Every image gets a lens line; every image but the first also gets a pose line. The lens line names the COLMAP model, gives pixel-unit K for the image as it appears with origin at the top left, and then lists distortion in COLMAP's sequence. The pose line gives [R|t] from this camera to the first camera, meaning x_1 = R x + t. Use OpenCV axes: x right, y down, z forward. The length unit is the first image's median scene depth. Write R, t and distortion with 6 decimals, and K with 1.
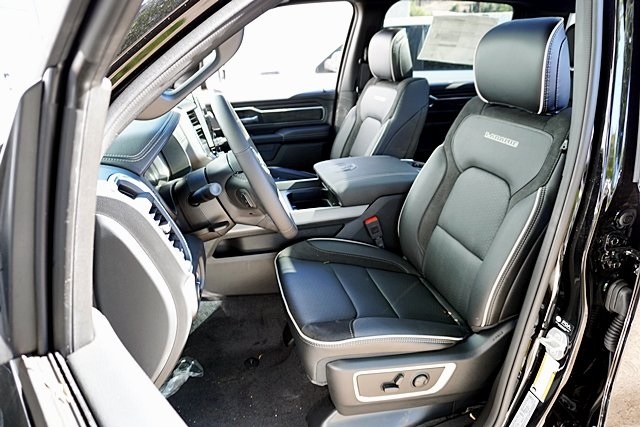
lens RADIAL K [[428.3, 0, 320.0], [0, 428.3, 213.5], [0, 0, 1]] dist [-0.059091, 0.051343]
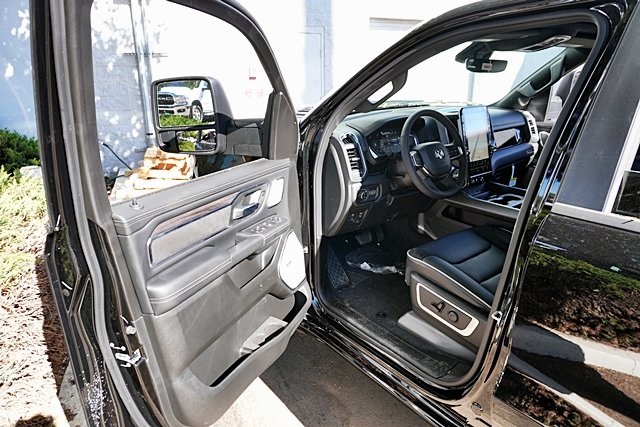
lens RADIAL K [[428.3, 0, 320.0], [0, 428.3, 213.5], [0, 0, 1]] dist [-0.059091, 0.051343]
pose [[0.410913, 0.309810, -0.857419, 0.860398], [-0.344213, 0.923600, 0.168761, -0.010856], [0.844197, 0.225789, 0.486160, -0.116081]]
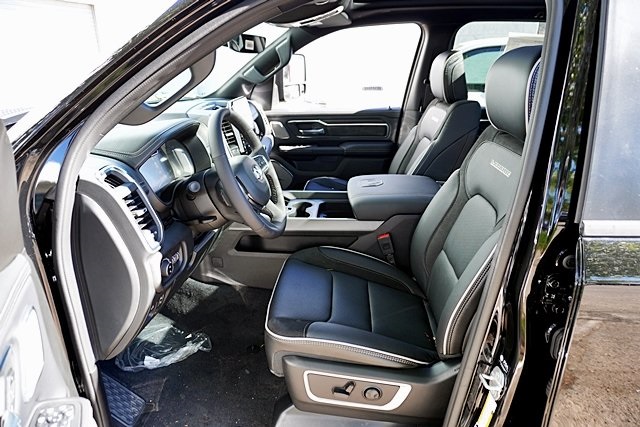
lens RADIAL K [[428.3, 0, 320.0], [0, 428.3, 213.5], [0, 0, 1]] dist [-0.059091, 0.051343]
pose [[0.954946, 0.116955, -0.272763, 0.252536], [-0.124966, 0.992087, -0.012124, -0.006884], [0.269187, 0.045664, 0.962005, -0.028867]]
